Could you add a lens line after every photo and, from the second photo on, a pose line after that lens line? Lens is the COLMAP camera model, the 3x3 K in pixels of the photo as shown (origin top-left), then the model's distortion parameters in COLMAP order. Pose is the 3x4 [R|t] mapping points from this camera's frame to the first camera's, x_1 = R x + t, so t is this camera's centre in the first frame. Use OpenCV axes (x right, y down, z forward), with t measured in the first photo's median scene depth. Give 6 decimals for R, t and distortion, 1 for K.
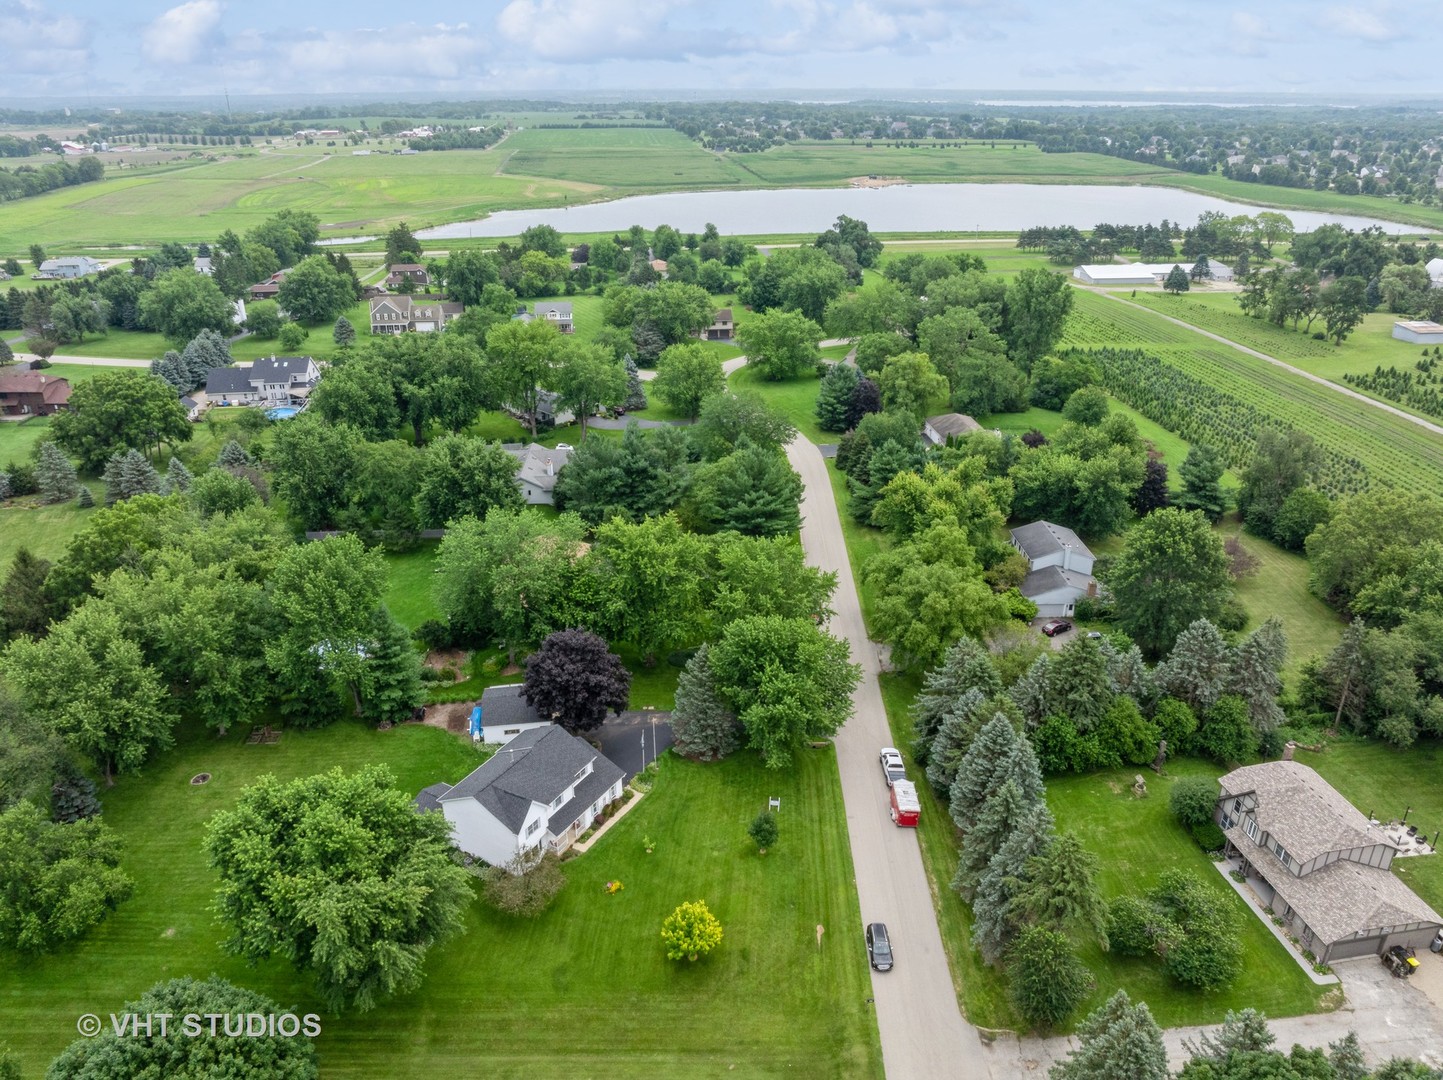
lens RADIAL K [[1001.6, 0, 723.8], [0, 1001.6, 556.9], [0, 0, 1]] dist [-0.025903, -0.001198]
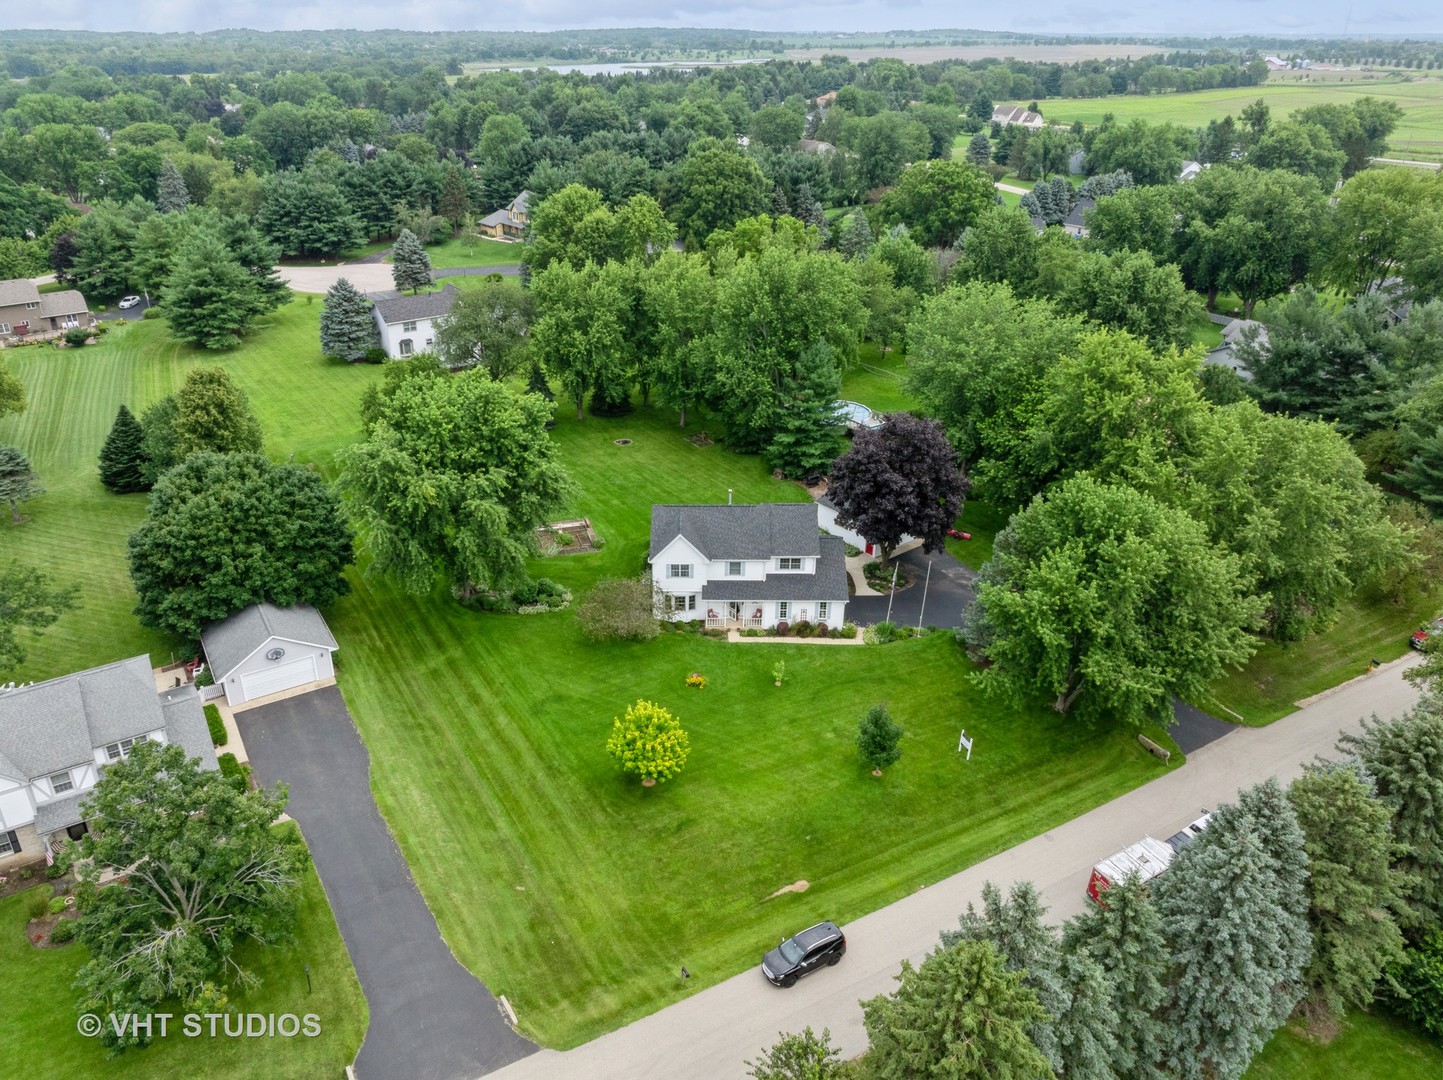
lens RADIAL K [[1026.1, 0, 720.0], [0, 1026.1, 558.7], [0, 0, 1]] dist [-0.011626, -0.004886]
pose [[0.494388, 0.400680, -0.771386, 0.443923], [-0.374762, 0.898963, 0.226759, 0.055604], [0.784305, 0.176979, 0.594596, 0.493802]]
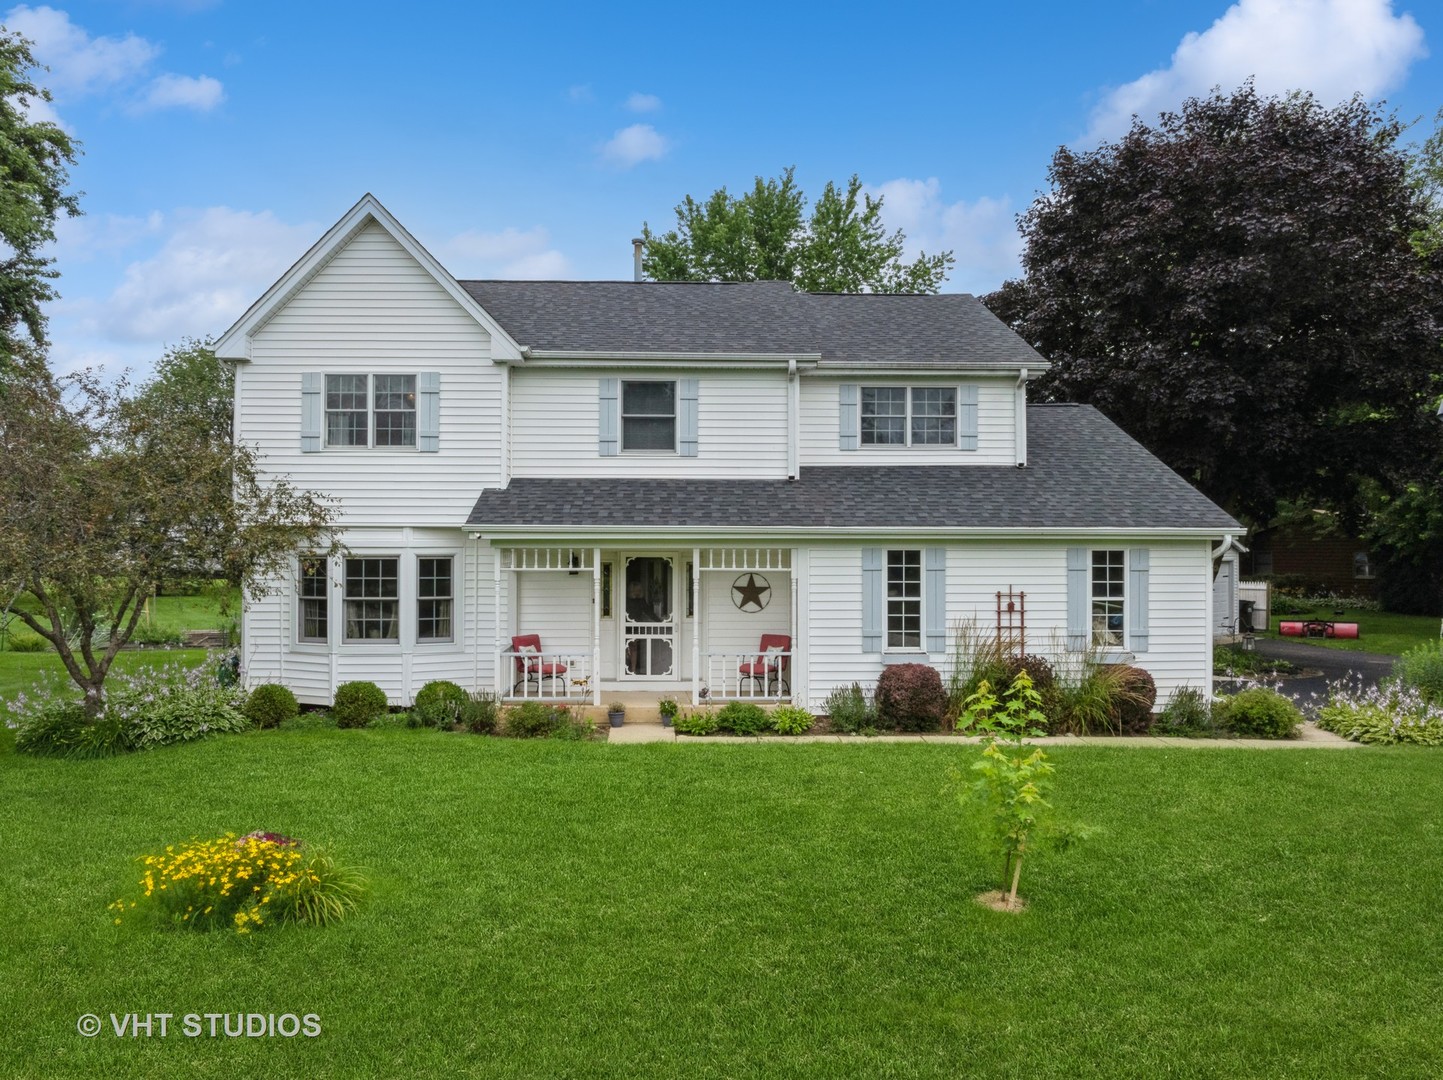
lens RADIAL K [[1026.1, 0, 720.0], [0, 1026.1, 558.7], [0, 0, 1]] dist [-0.011626, -0.004886]
pose [[0.511472, -0.005129, -0.859284, -0.015458], [-0.352996, 0.910457, -0.215549, 0.291047], [0.783447, 0.413572, 0.463863, 0.920611]]
